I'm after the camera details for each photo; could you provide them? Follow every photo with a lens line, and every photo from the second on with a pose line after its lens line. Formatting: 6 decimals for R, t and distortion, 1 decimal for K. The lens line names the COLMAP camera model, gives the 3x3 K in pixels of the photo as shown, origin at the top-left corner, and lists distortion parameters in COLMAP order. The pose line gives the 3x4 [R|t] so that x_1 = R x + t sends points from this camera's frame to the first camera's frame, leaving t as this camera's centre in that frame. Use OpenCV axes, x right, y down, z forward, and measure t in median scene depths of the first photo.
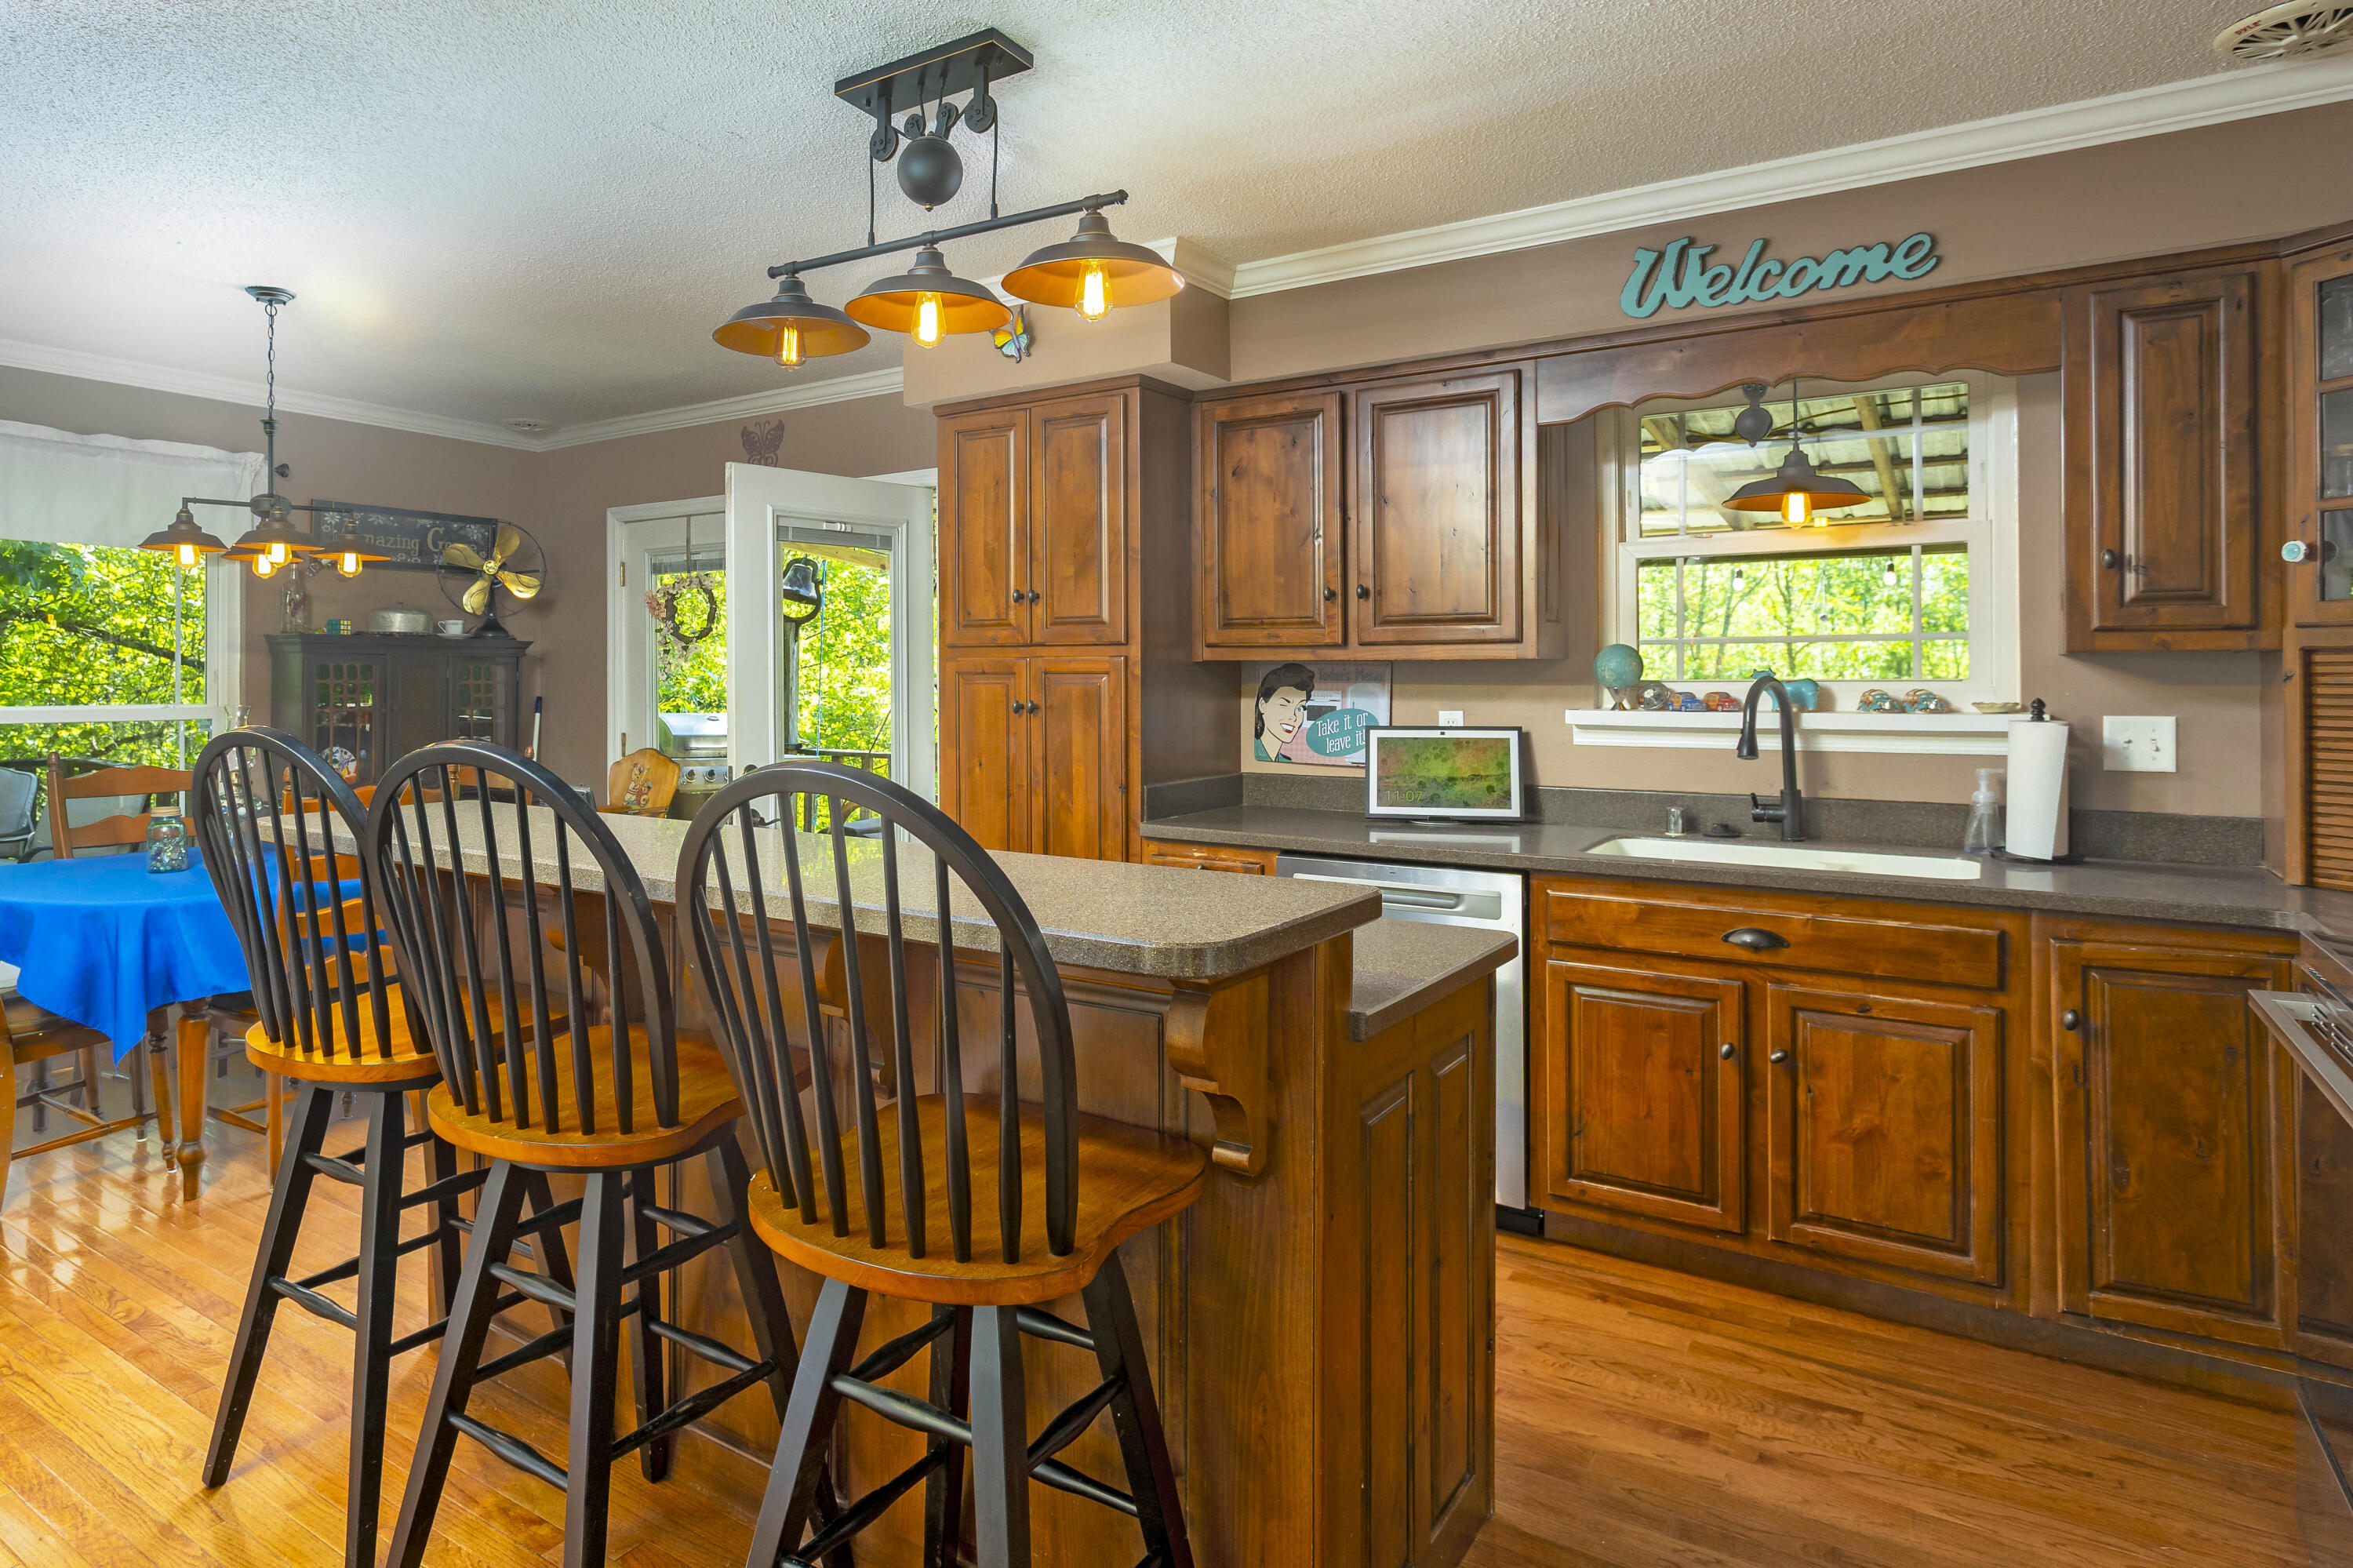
lens RADIAL K [[1367.9, 0, 1022.1], [0, 1367.9, 676.4], [0, 0, 1]] dist [-0.002639, 0.002378]
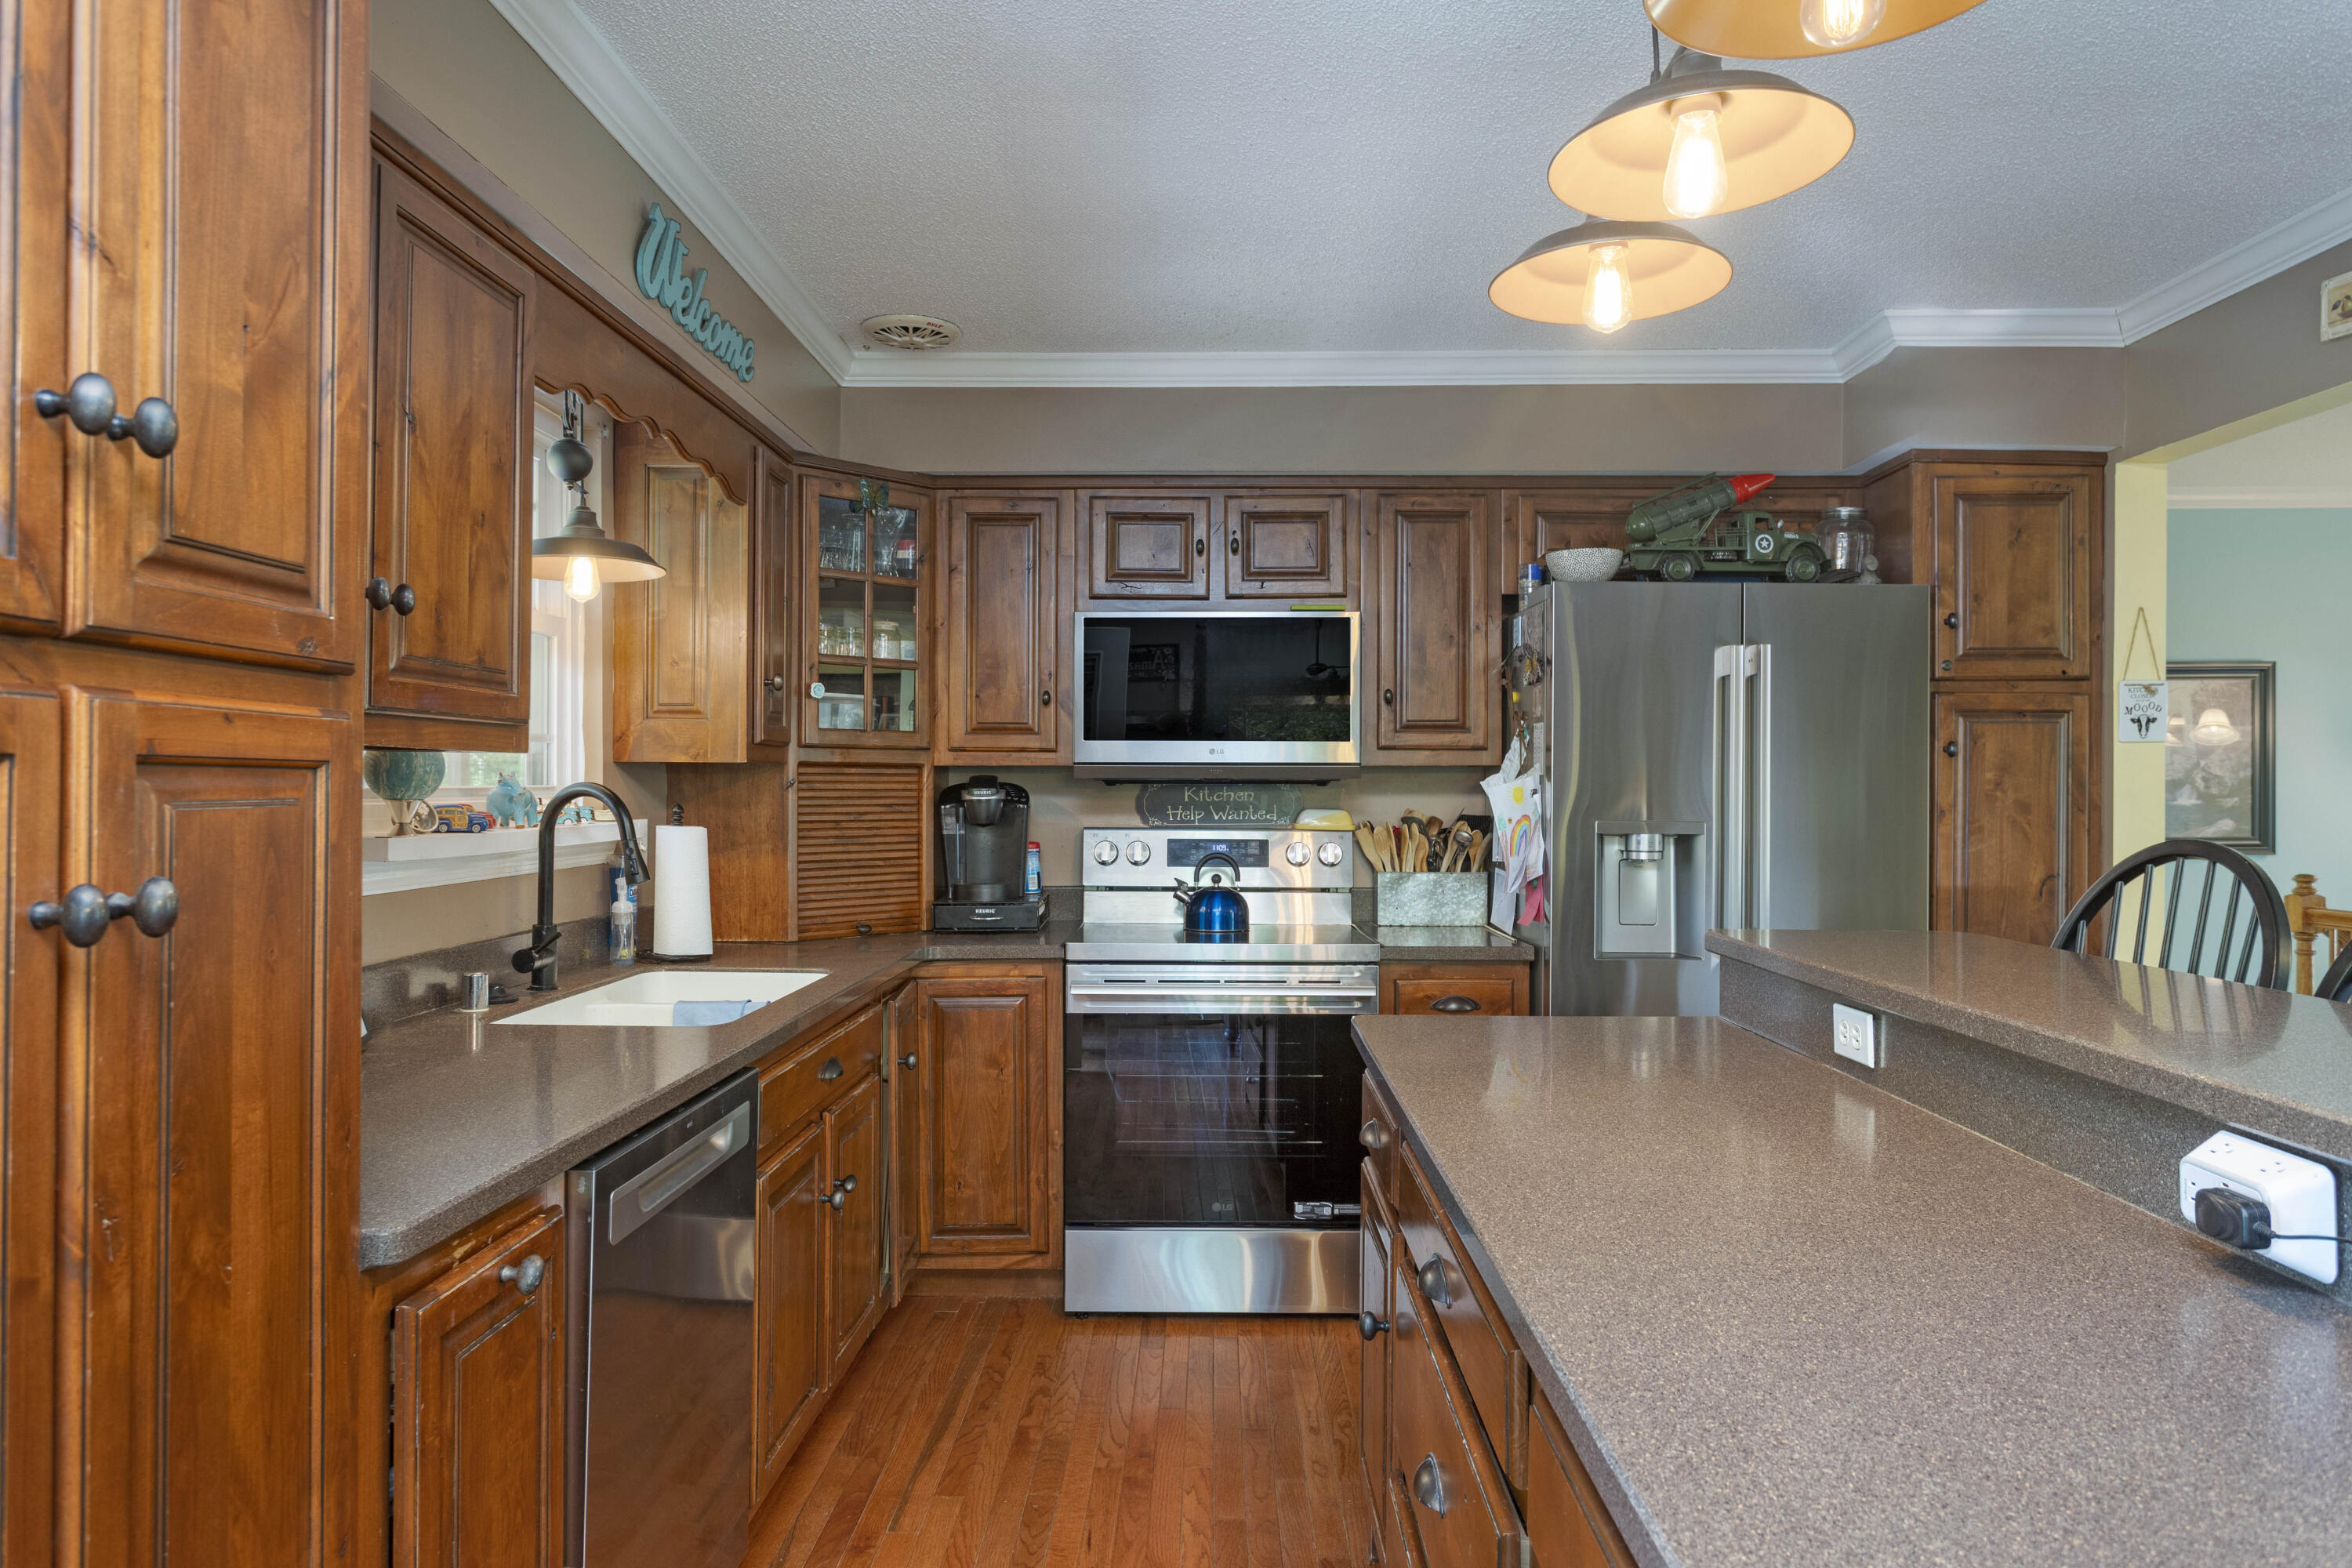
lens RADIAL K [[1448.3, 0, 1175.4], [0, 1448.3, 776.2], [0, 0, 1]] dist [0.002069, 0.000995]
pose [[-0.567989, 0.005668, 0.823017, -0.361954], [-0.002560, 0.999959, -0.008653, 0.002777], [-0.823032, -0.007022, -0.567951, 1.236445]]
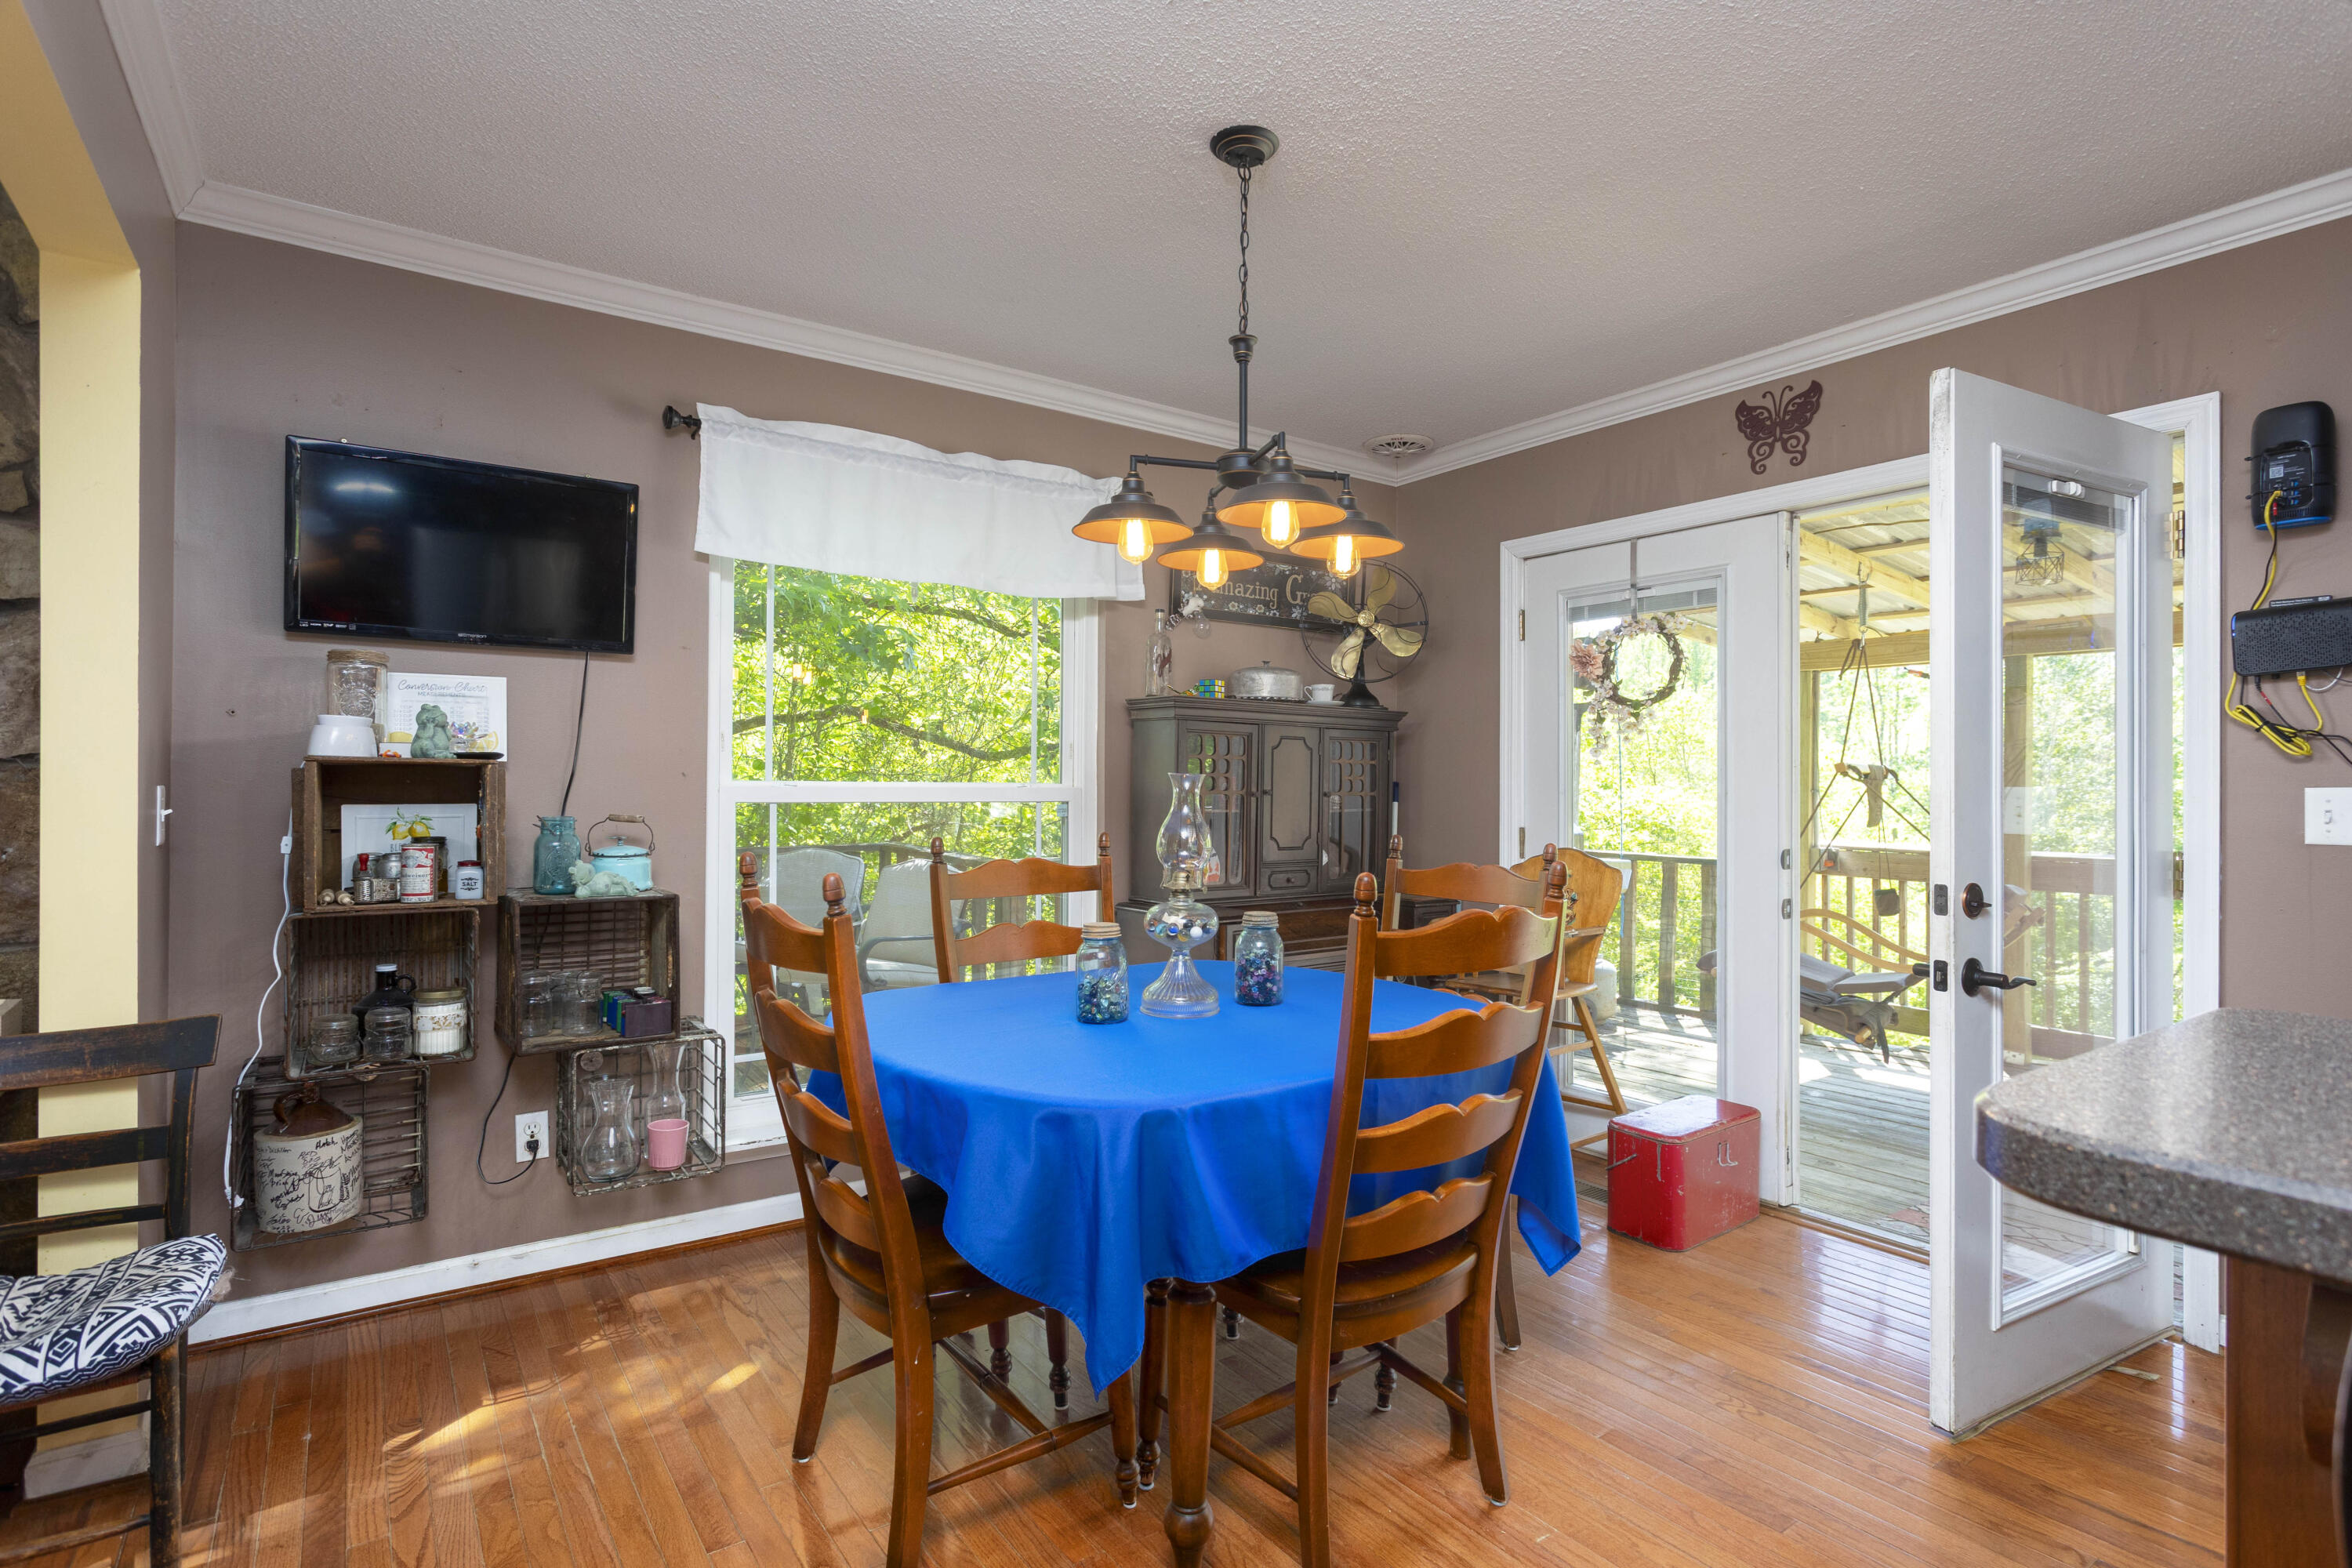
lens RADIAL K [[1183.1, 0, 1179.4], [0, 1183.1, 781.1], [0, 0, 1]] dist [-0.010766, 0.003457]
pose [[0.944517, 0.007467, -0.328377, -0.491474], [-0.008514, 0.999962, -0.001750, 0.033825], [0.328351, 0.004449, 0.944545, 0.572276]]
